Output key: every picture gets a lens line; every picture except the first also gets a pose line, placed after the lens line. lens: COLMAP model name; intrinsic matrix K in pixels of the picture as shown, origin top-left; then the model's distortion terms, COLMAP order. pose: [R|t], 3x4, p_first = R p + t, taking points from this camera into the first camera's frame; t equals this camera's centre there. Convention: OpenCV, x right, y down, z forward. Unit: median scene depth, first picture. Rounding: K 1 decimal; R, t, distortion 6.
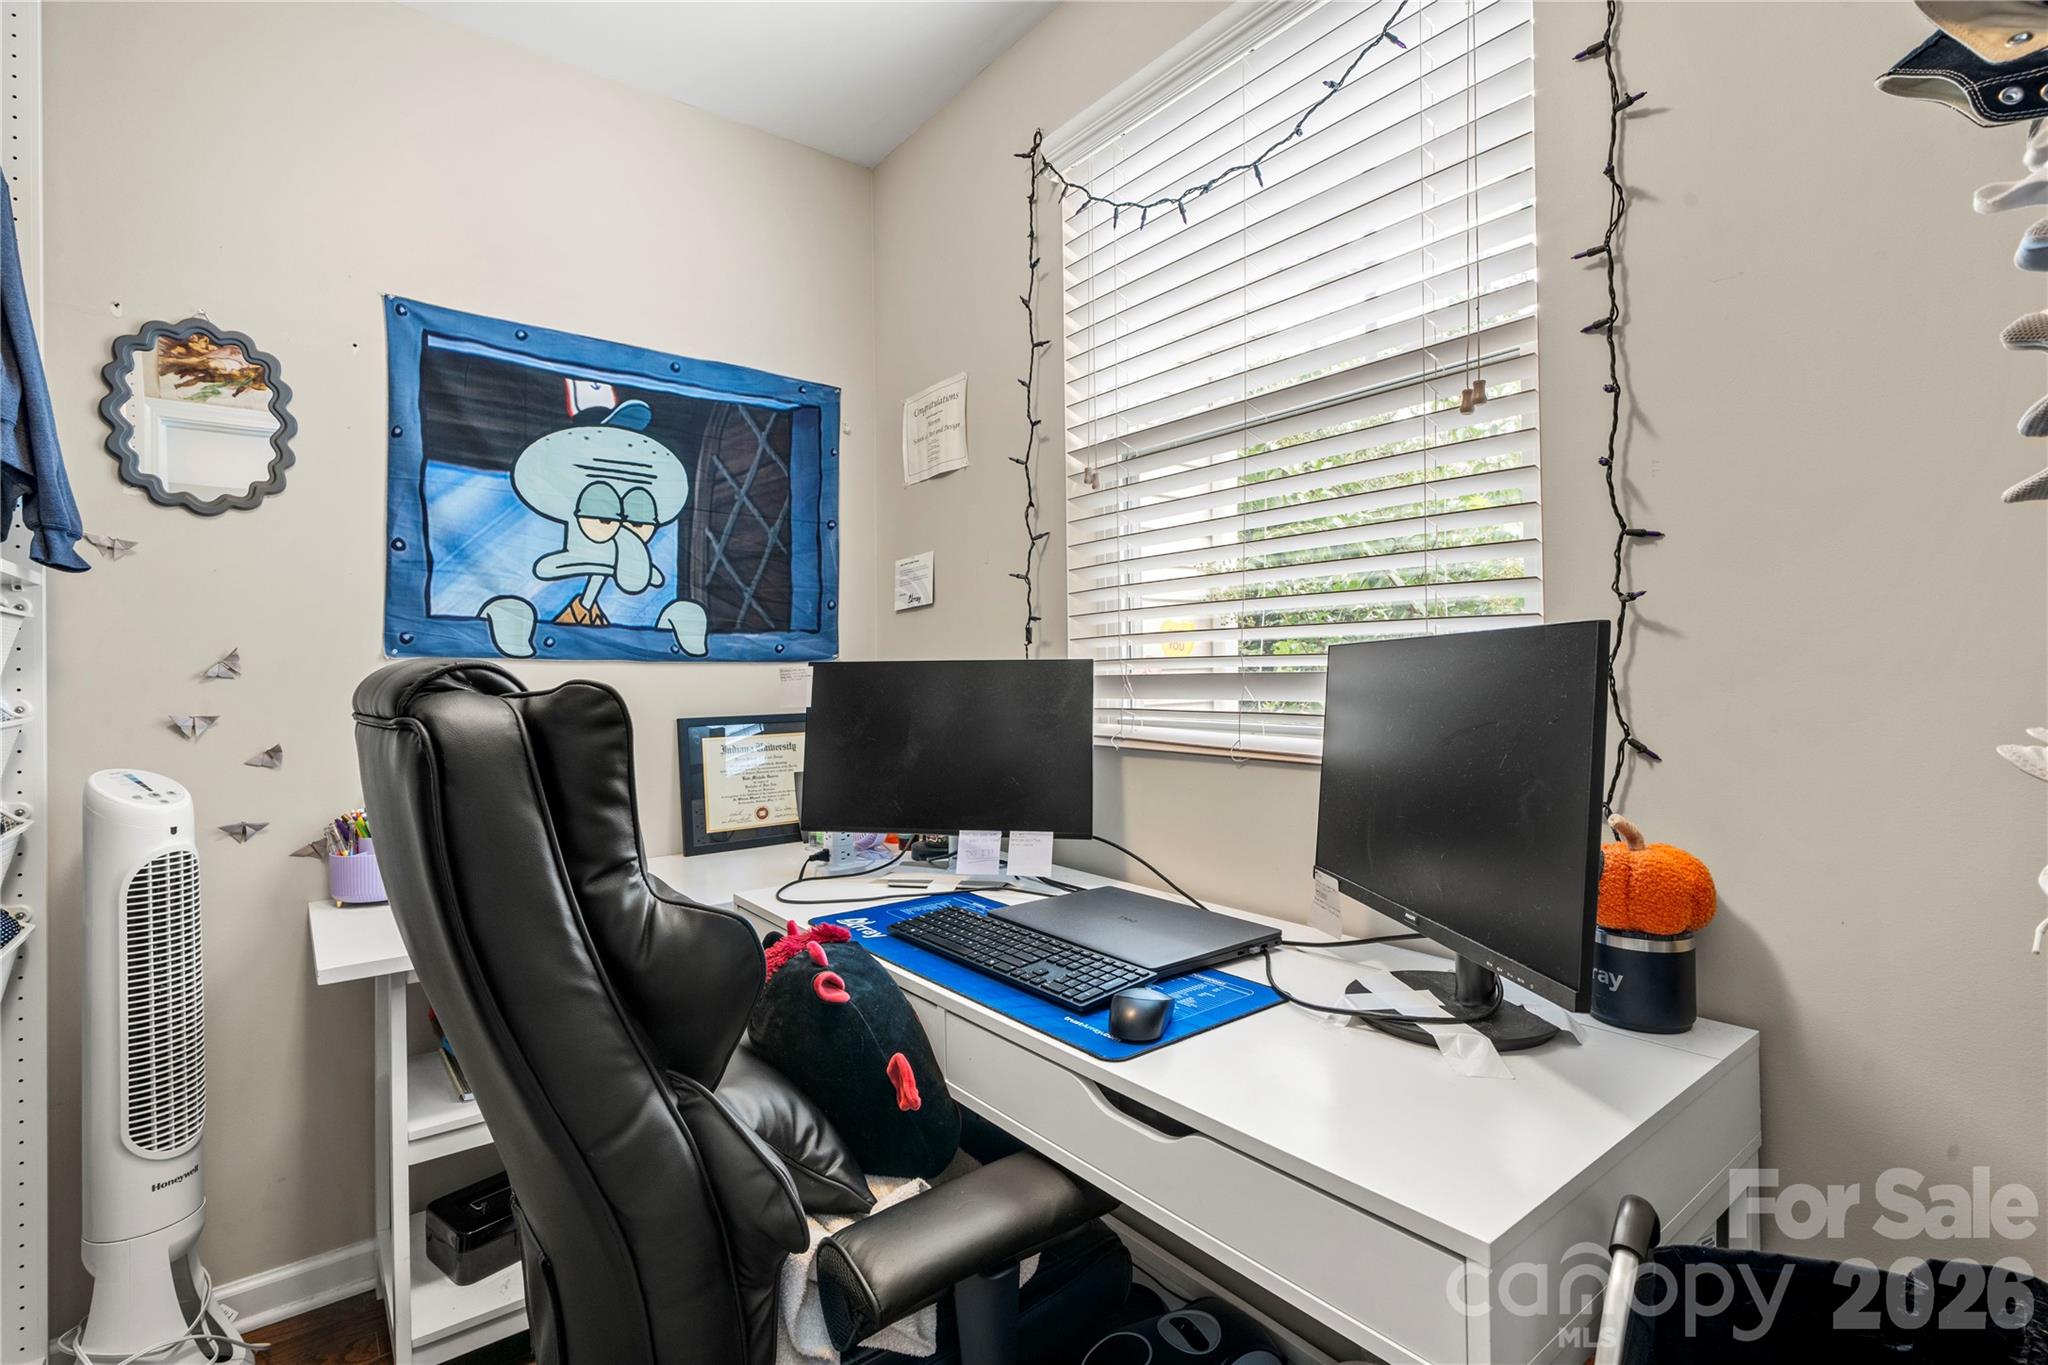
lens RADIAL K [[950.3, 0, 1011.3], [0, 950.3, 672.0], [0, 0, 1]] dist [0.007702, -0.000924]
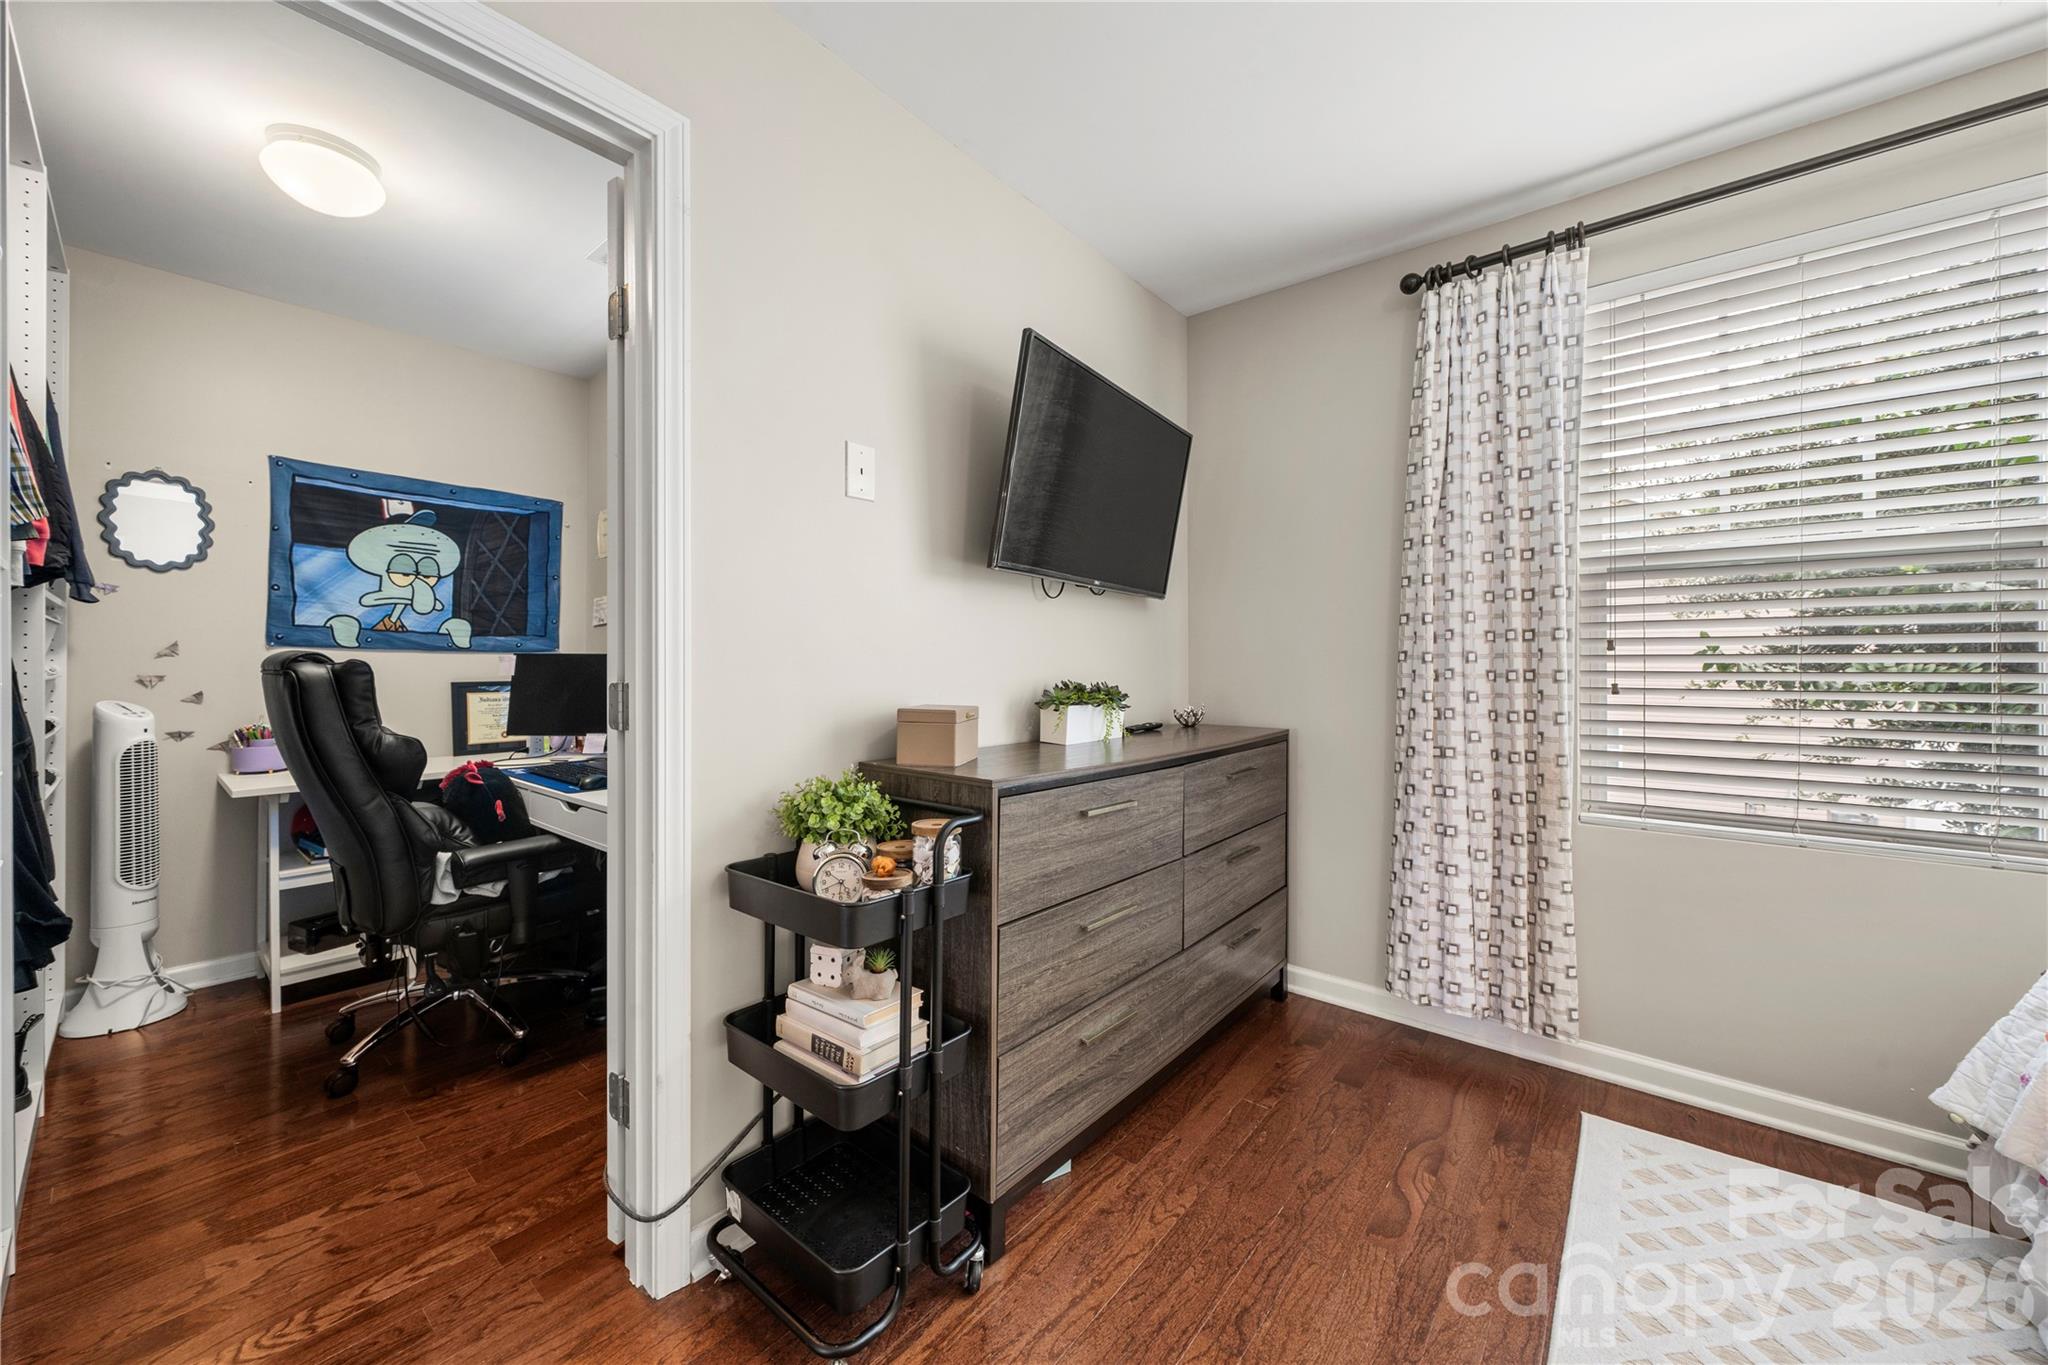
lens RADIAL K [[785.8, 0, 1044.6], [0, 785.8, 664.7], [0, 0, 1]] dist [-0.000256, -0.000437]
pose [[0.976313, 0.014996, 0.215842, 0.511928], [-0.015300, 0.999883, -0.000264, -0.002774], [-0.215821, -0.003045, 0.976428, -0.849242]]
